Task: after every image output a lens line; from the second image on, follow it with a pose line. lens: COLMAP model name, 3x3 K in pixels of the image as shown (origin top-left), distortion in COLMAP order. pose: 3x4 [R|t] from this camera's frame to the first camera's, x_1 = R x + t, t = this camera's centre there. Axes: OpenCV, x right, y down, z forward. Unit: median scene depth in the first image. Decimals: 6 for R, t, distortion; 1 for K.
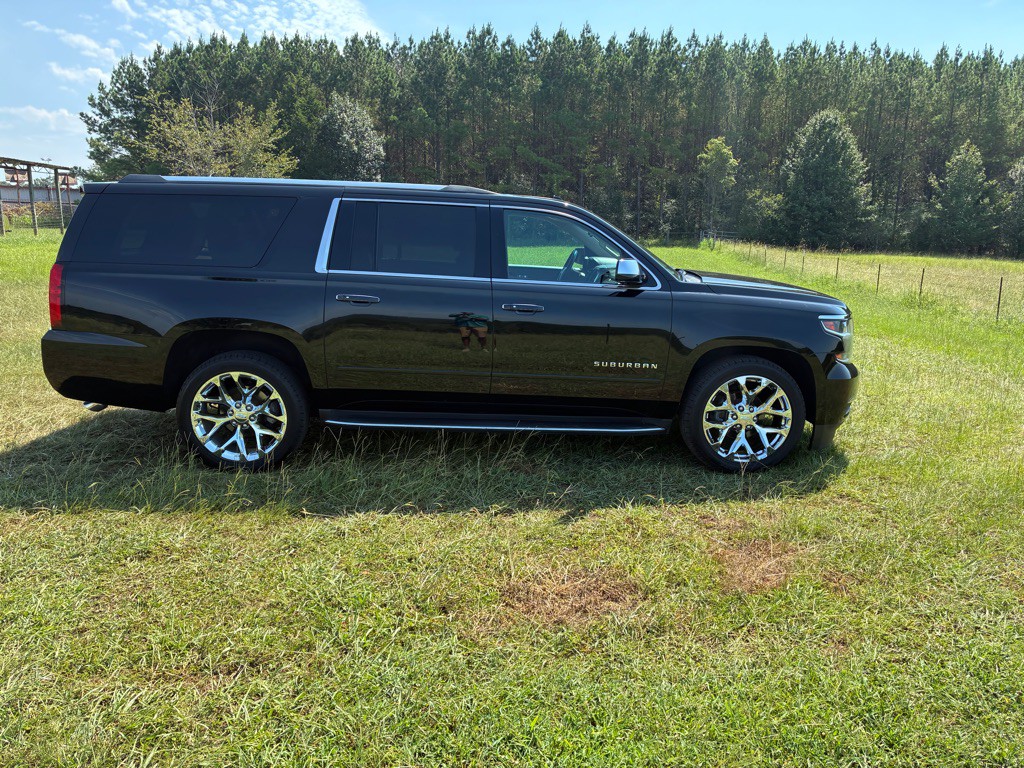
lens RADIAL K [[738.2, 0, 519.2], [0, 738.2, 382.9], [0, 0, 1]] dist [0.077970, -0.103464]
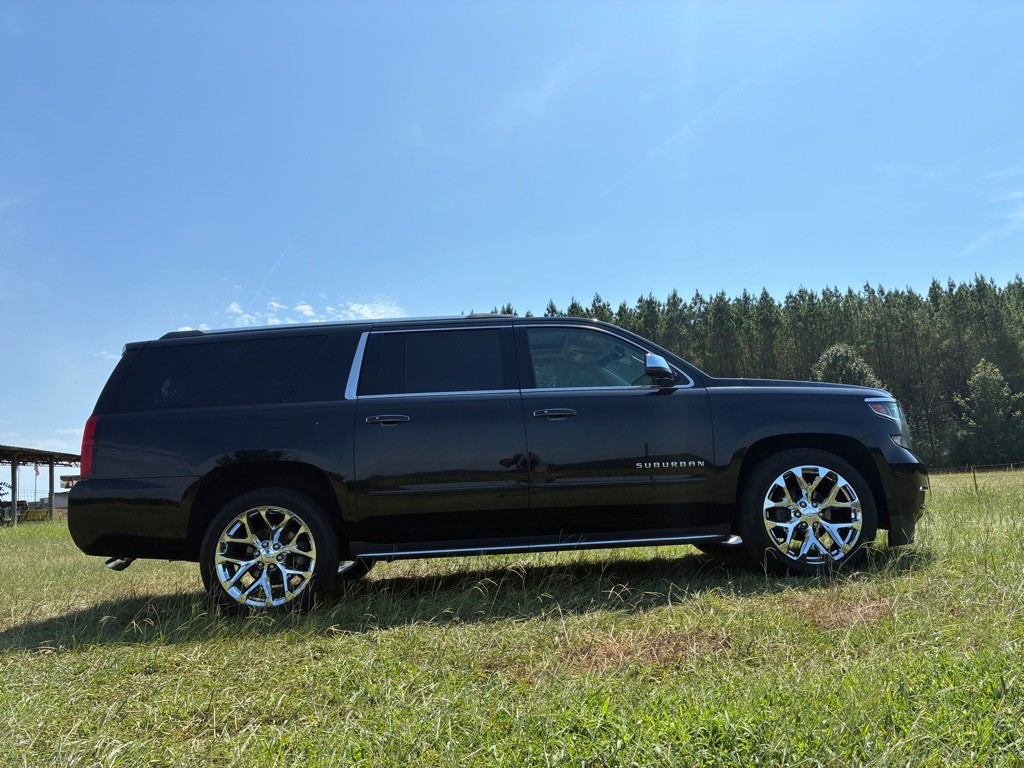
lens RADIAL K [[754.4, 0, 523.1], [0, 754.4, 379.4], [0, 0, 1]] dist [0.007334, 0.008781]
pose [[0.994726, -0.099073, -0.026531, -0.006211], [0.084200, 0.936530, -0.340325, 0.181844], [0.058564, 0.336297, 0.939933, 0.048437]]
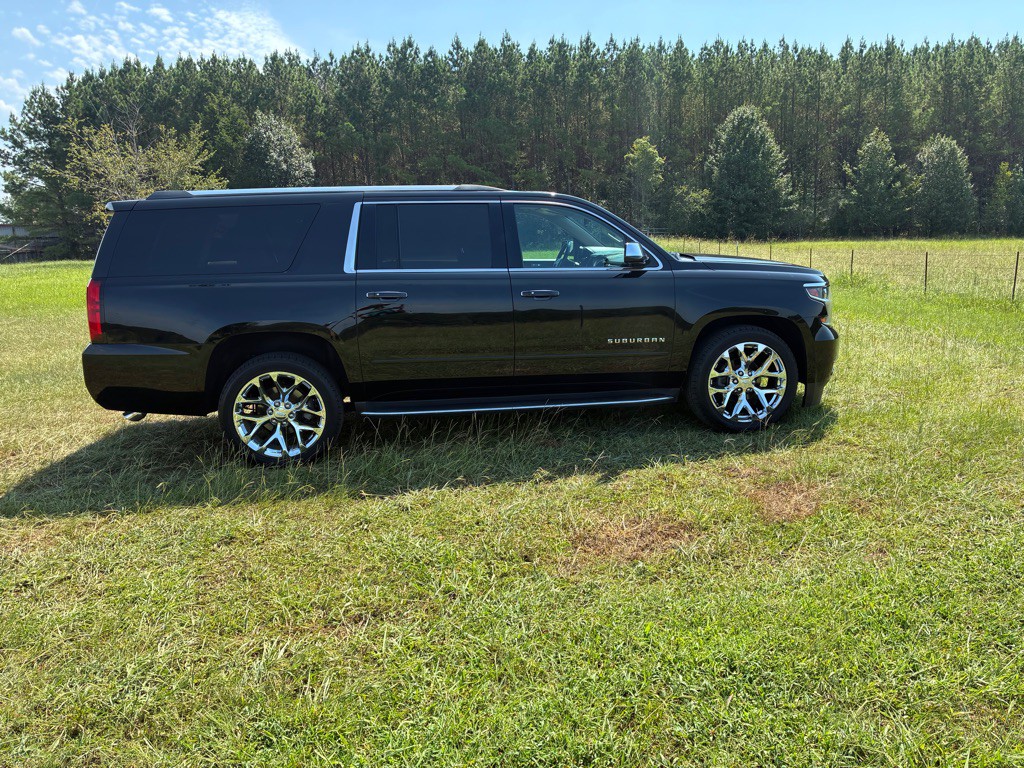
lens RADIAL K [[735.3, 0, 518.8], [0, 735.3, 381.6], [0, 0, 1]] dist [0.067746, -0.089875]
pose [[0.994666, -0.073862, 0.072000, -0.107878], [0.074550, 0.997193, -0.006912, 0.030165], [-0.071288, 0.012243, 0.997381, -0.064757]]
